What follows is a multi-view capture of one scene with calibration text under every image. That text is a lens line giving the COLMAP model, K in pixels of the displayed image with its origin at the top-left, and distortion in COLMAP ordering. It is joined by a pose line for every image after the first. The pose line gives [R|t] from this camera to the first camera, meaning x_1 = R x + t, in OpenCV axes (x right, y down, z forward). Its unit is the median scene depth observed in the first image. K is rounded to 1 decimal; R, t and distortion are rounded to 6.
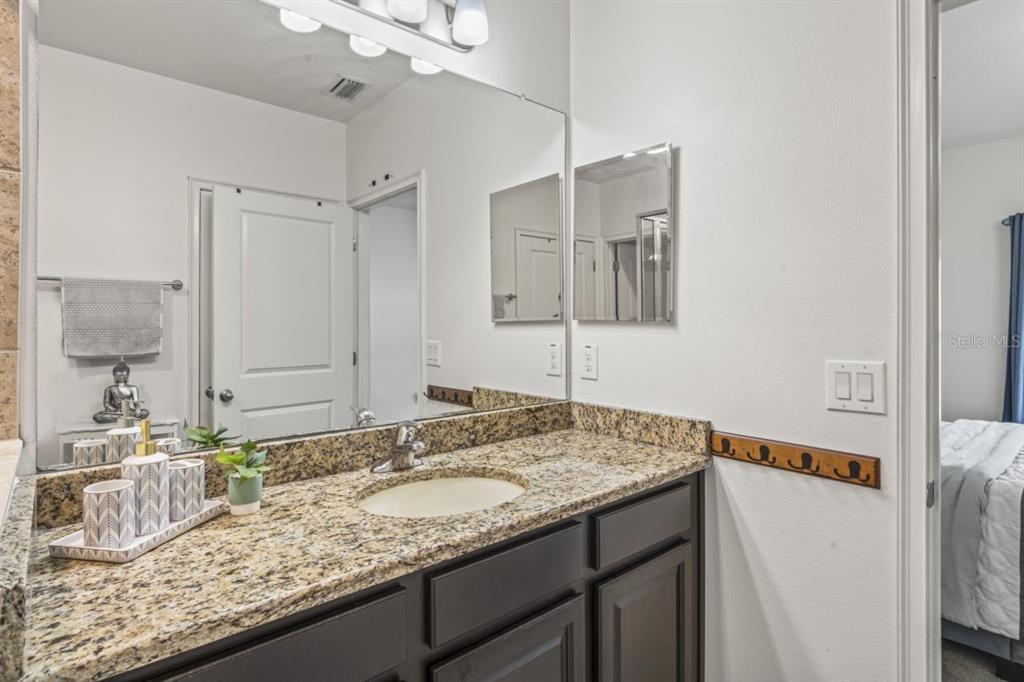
lens RADIAL K [[523.1, 0, 509.6], [0, 523.1, 317.6], [0, 0, 1]] dist [-0.006384, -0.000595]
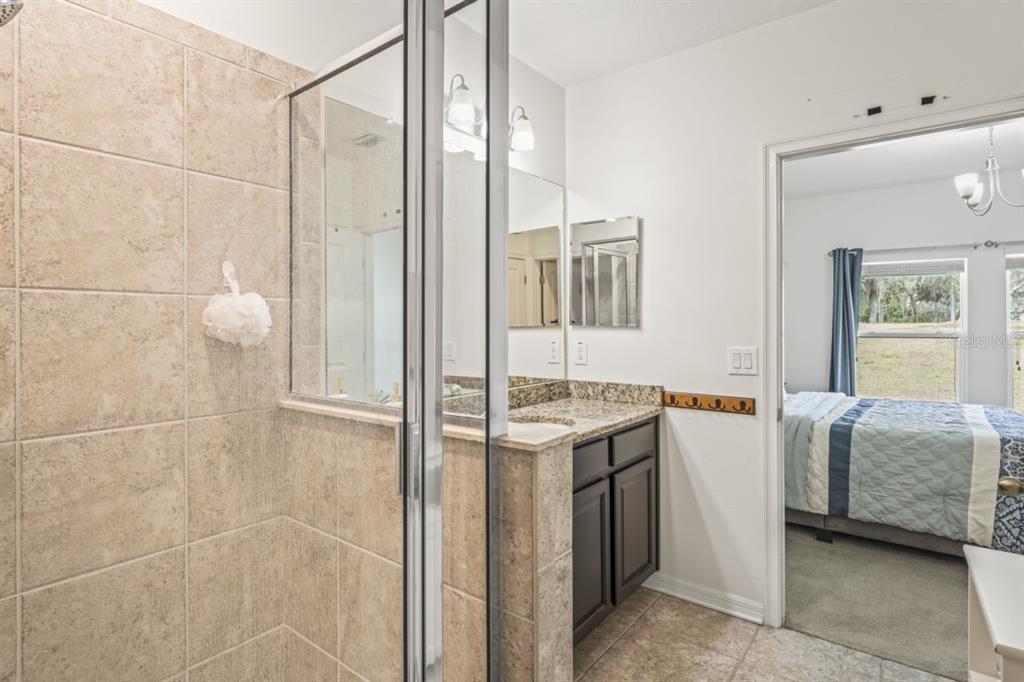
lens RADIAL K [[523.1, 0, 510.3], [0, 523.1, 330.5], [0, 0, 1]] dist [-0.006384, -0.000595]
pose [[0.981717, -0.008178, 0.190170, -0.361495], [0.005034, 0.999843, 0.017013, -0.007811], [-0.190279, -0.015745, 0.981604, -0.477258]]
